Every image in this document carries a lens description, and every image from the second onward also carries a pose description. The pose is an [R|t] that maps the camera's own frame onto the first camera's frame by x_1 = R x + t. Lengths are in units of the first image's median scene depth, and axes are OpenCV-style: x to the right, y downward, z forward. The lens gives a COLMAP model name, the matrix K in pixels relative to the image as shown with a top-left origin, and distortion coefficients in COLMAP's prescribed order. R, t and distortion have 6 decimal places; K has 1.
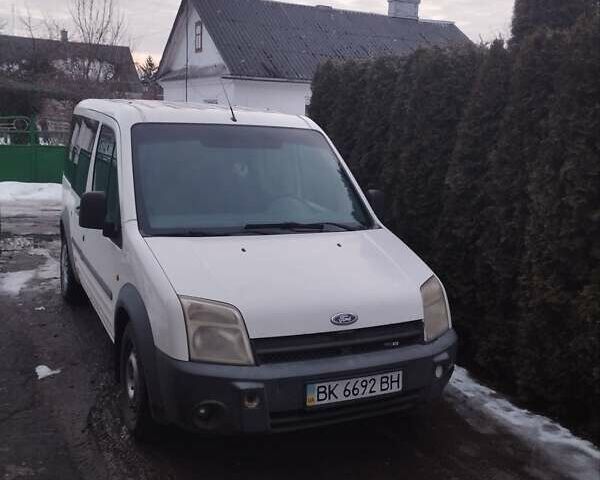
lens RADIAL K [[664.1, 0, 300.0], [0, 664.1, 240.0], [0, 0, 1]] dist [0.047920, -0.020392]
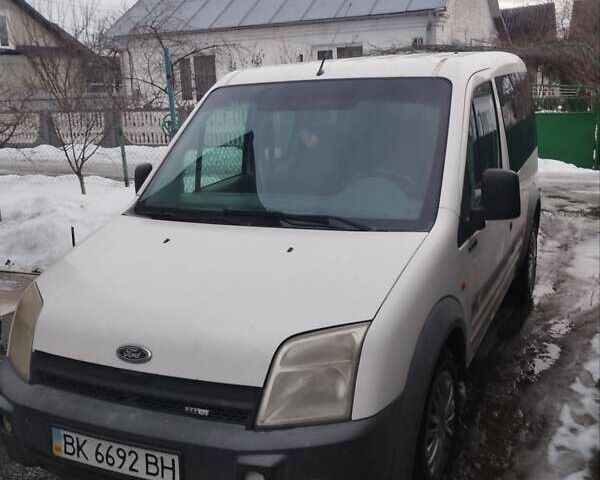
lens RADIAL K [[664.1, 0, 300.0], [0, 664.1, 240.0], [0, 0, 1]] dist [0.047920, -0.020392]
pose [[0.636685, 0.110717, -0.763134, 0.500386], [-0.078212, 0.993807, 0.078931, -0.048524], [0.767147, 0.009432, 0.641402, 0.494240]]
